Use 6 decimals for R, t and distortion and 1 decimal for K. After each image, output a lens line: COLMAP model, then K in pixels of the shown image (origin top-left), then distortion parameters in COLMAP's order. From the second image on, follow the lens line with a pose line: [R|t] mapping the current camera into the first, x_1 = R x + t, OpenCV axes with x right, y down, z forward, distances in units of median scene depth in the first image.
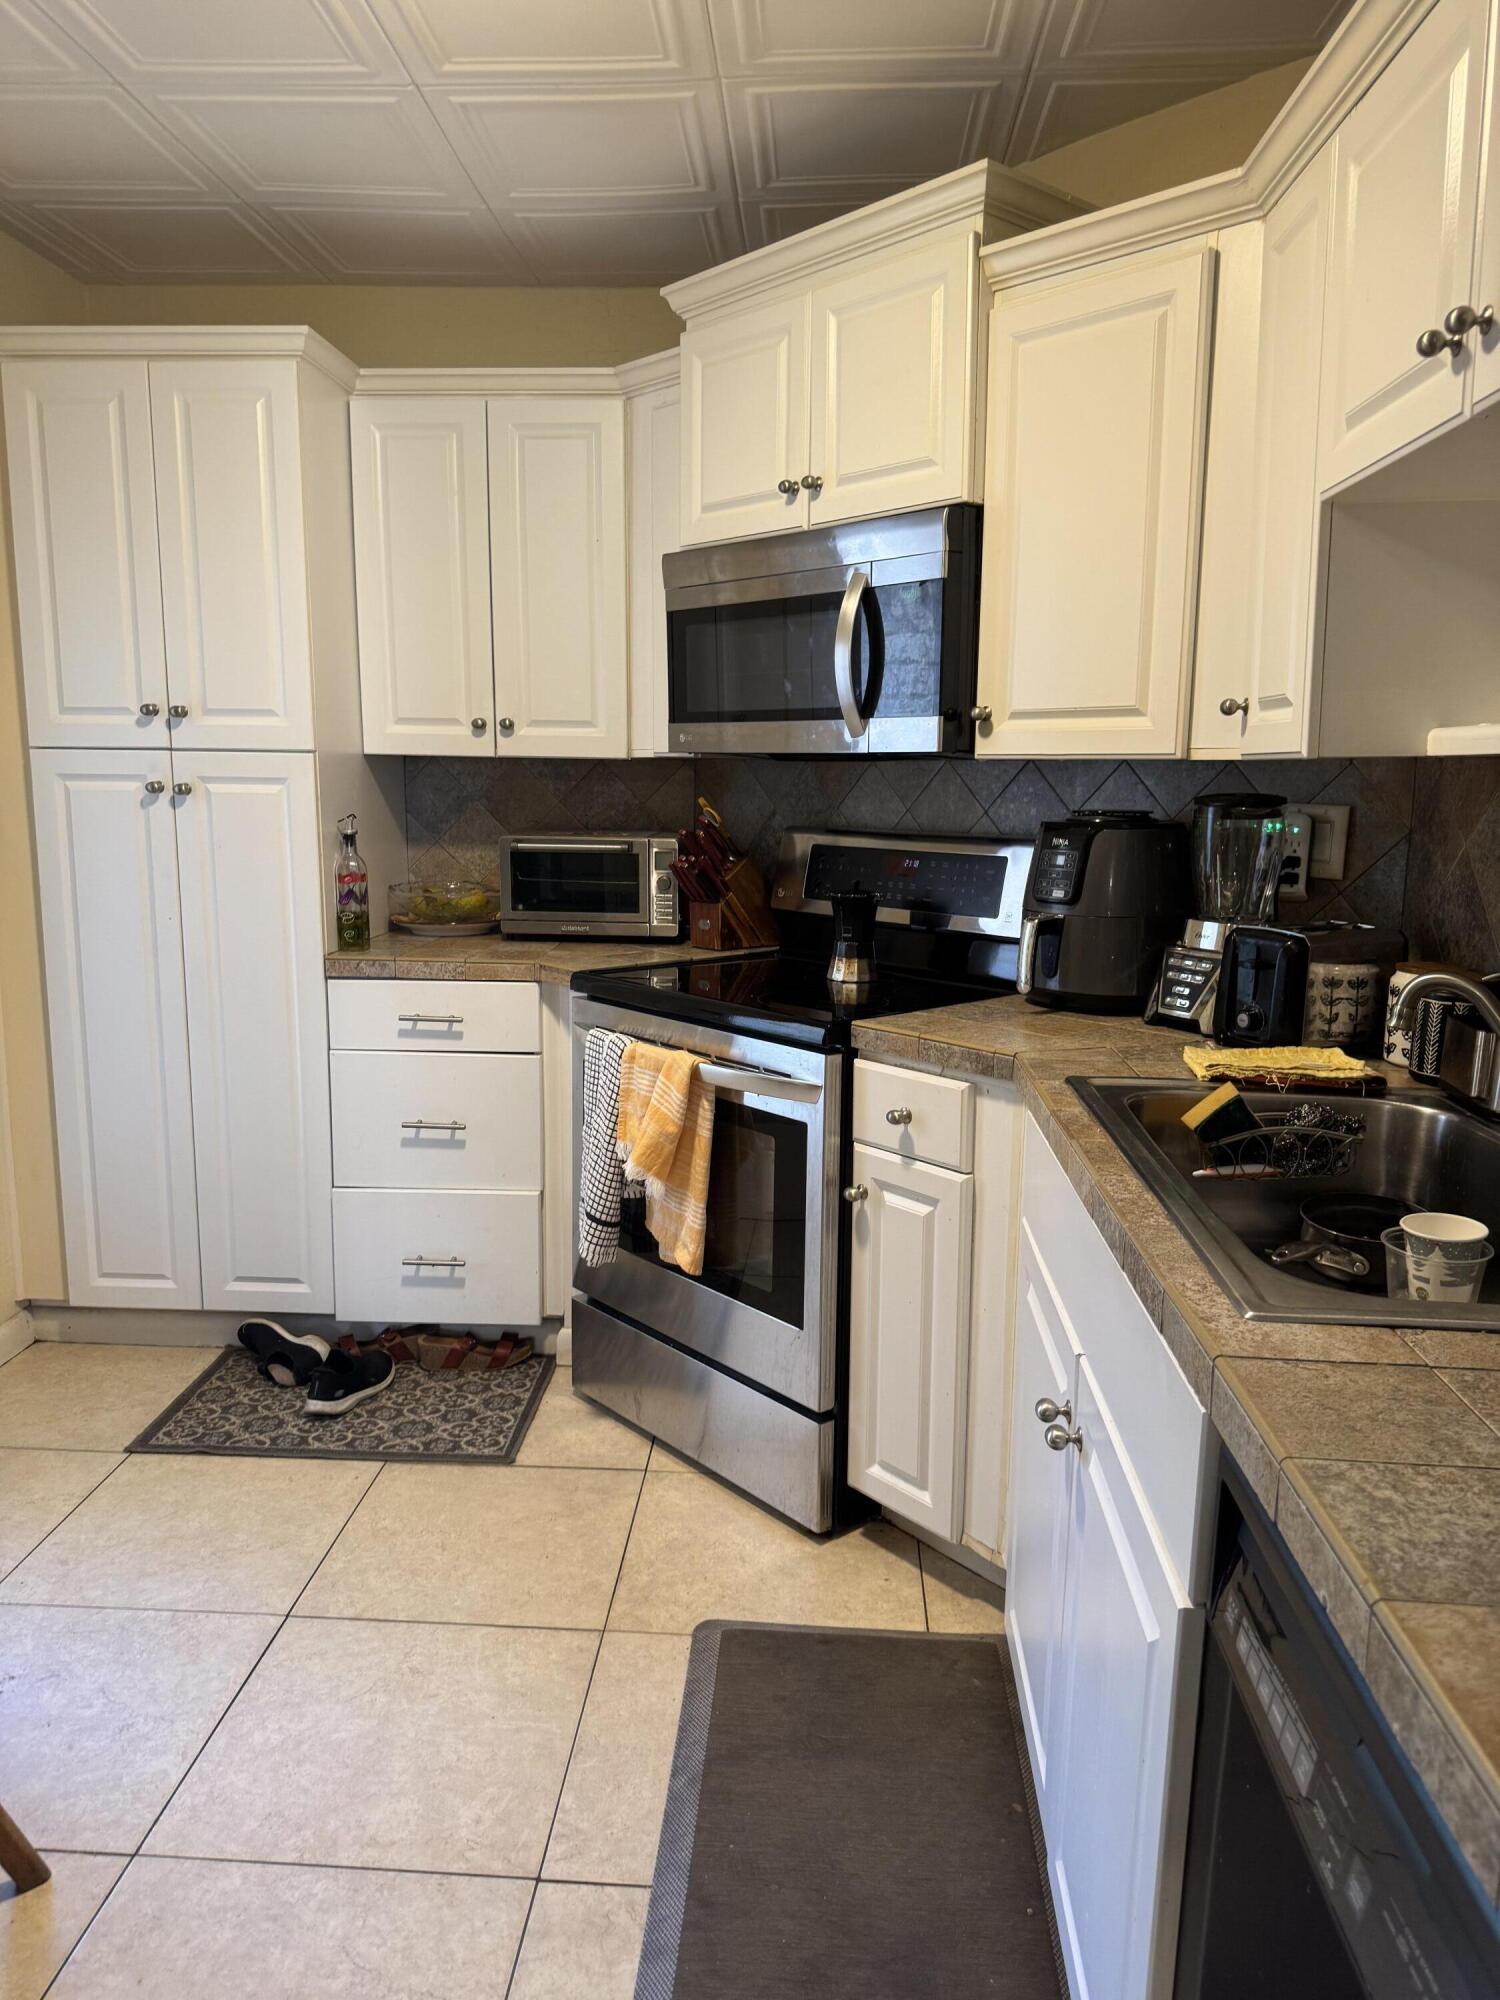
lens RADIAL K [[1405.9, 0, 740.3], [0, 1405.9, 1006.7], [0, 0, 1]] dist [0.152123, -0.275870]
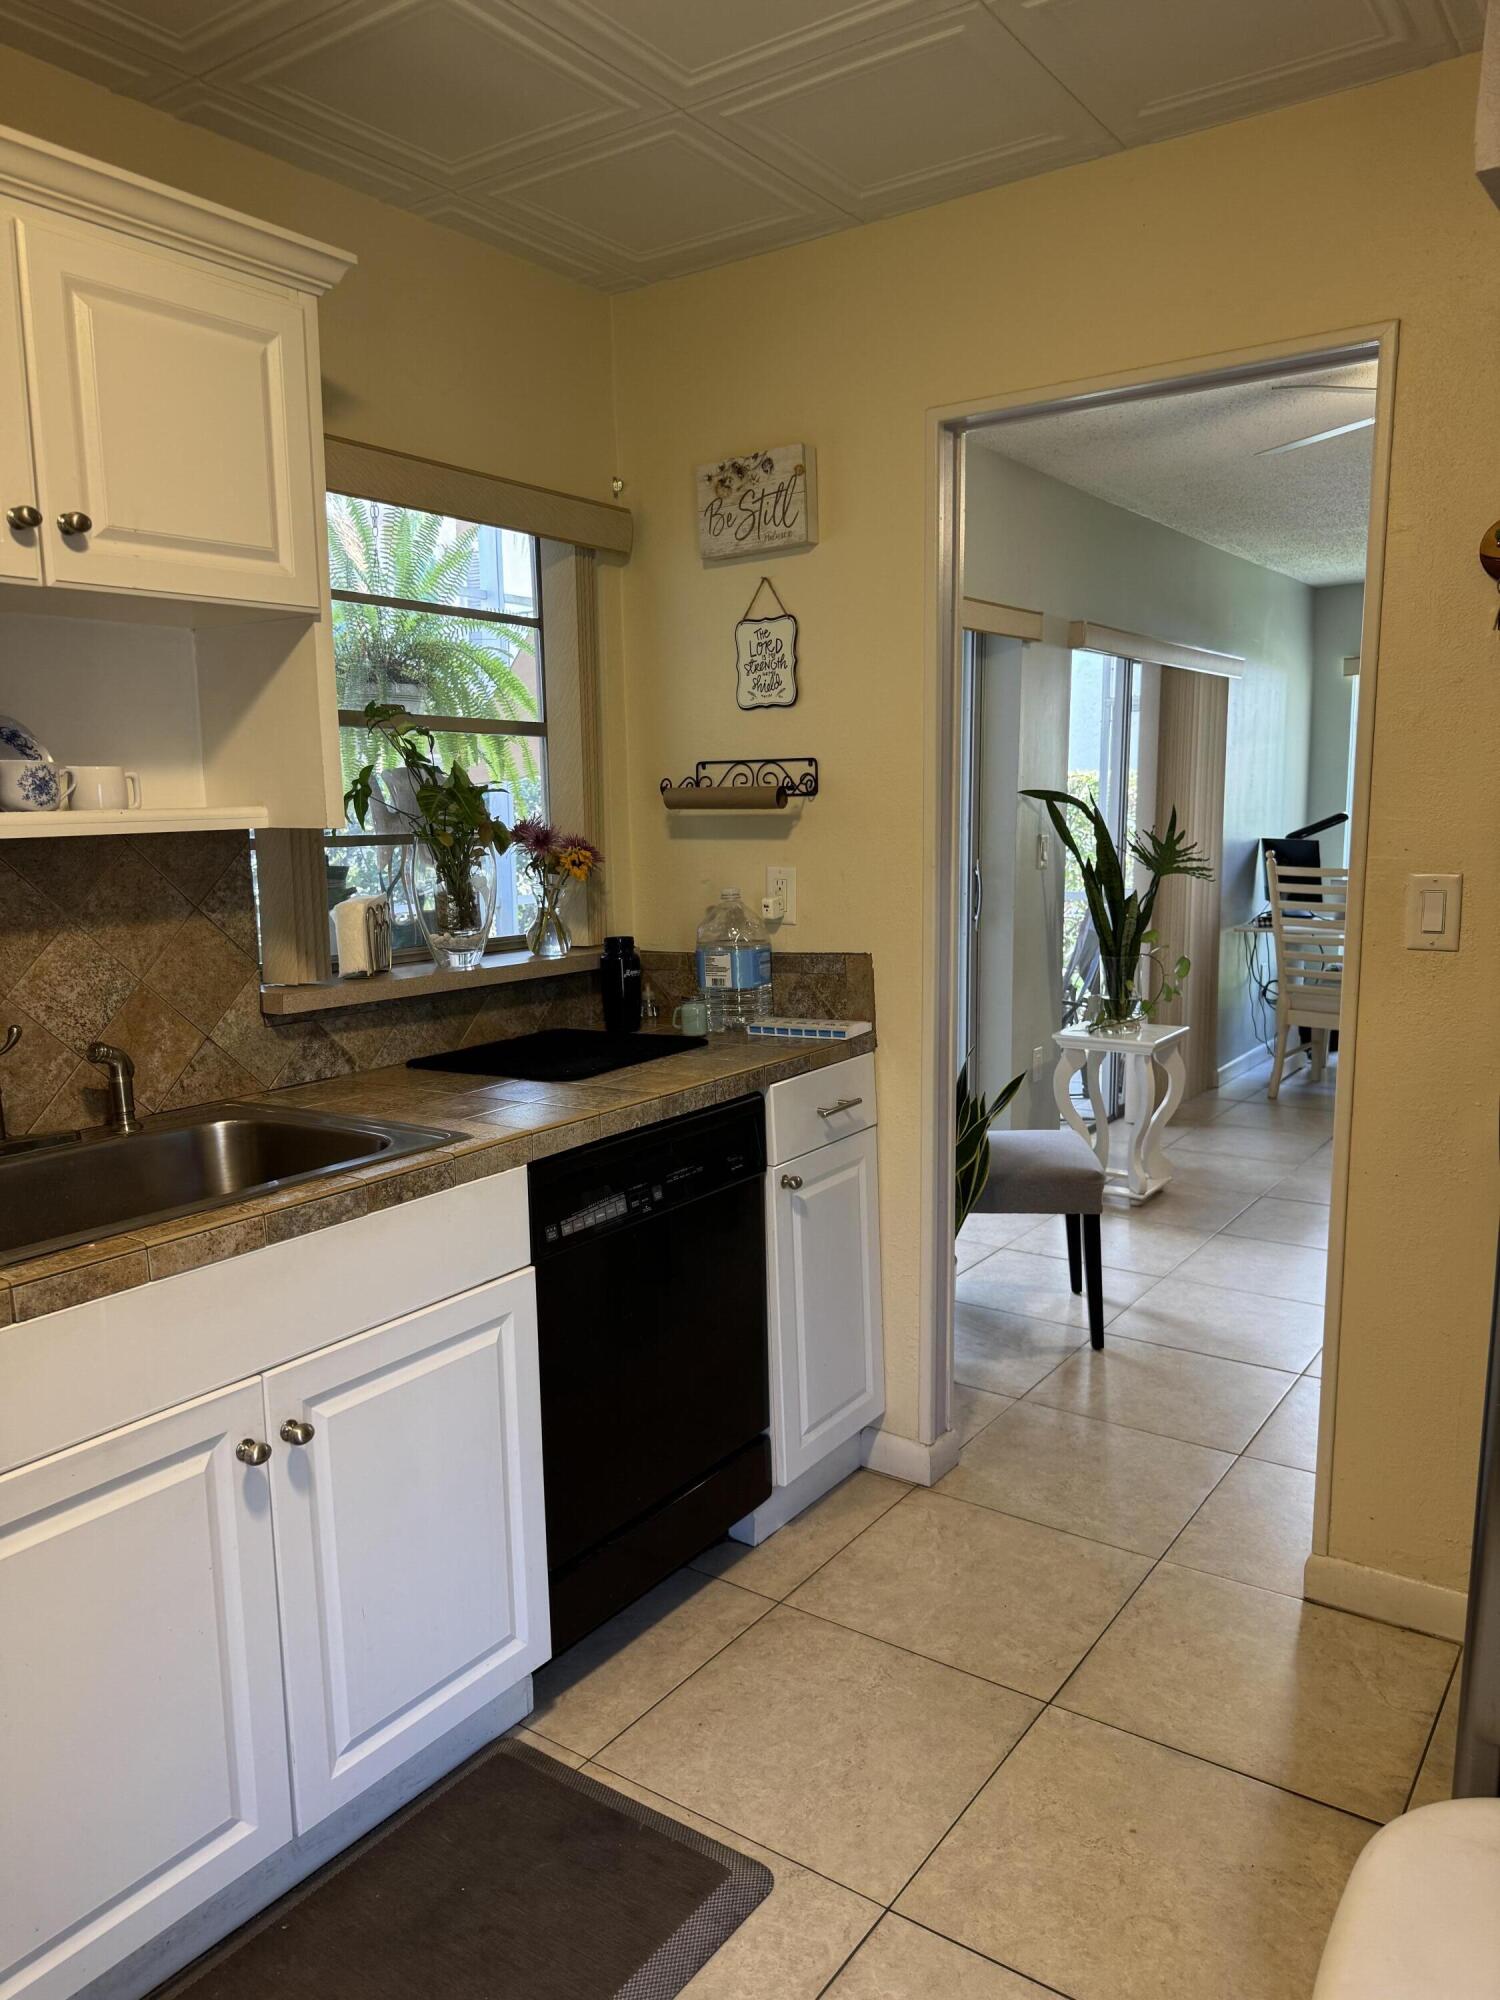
lens RADIAL K [[1405.9, 0, 740.3], [0, 1405.9, 1006.7], [0, 0, 1]] dist [0.152123, -0.275870]
pose [[-0.849738, -0.076434, 0.521636, -0.411172], [0.091522, 0.953025, 0.288733, -0.205377], [-0.519201, 0.293088, -0.802826, 1.021554]]
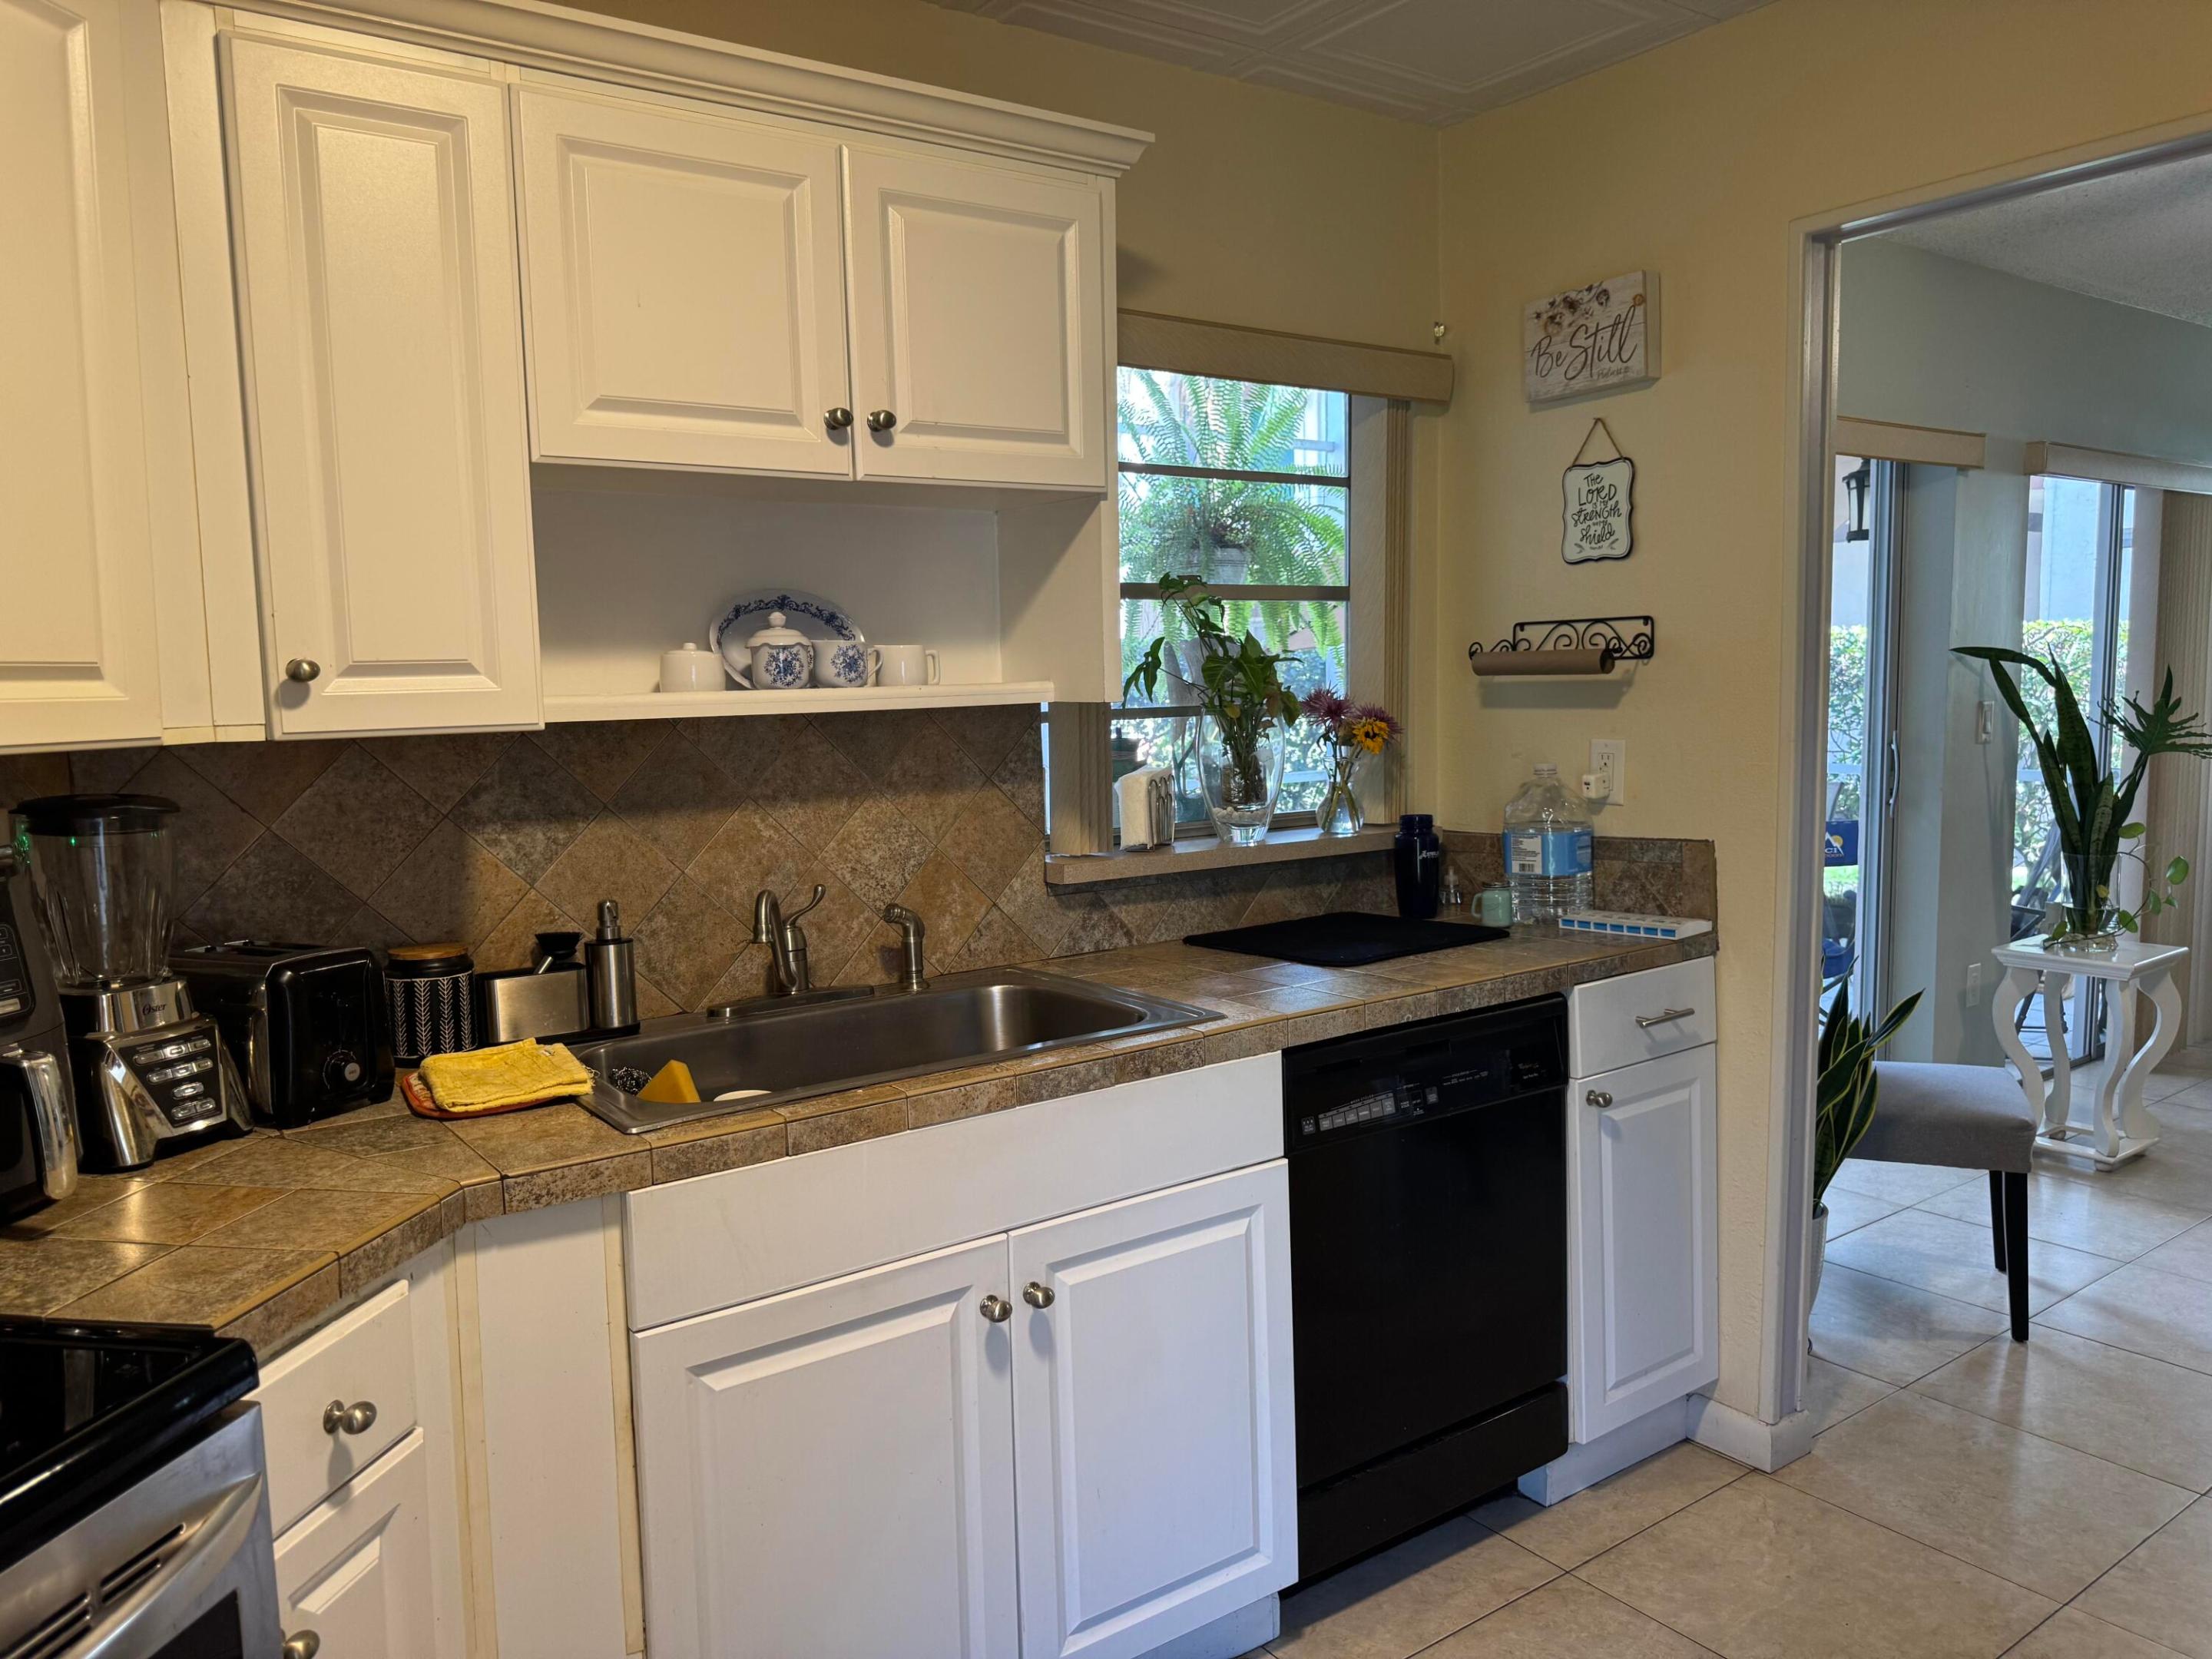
lens RADIAL K [[1543.5, 0, 1098.8], [0, 1543.5, 840.1], [0, 0, 1]] dist [0.112708, -0.141503]
pose [[-0.633396, -0.082634, 0.769403, -0.473833], [0.141748, 0.965069, 0.220340, -0.209343], [-0.760735, 0.248624, -0.599557, 1.017870]]
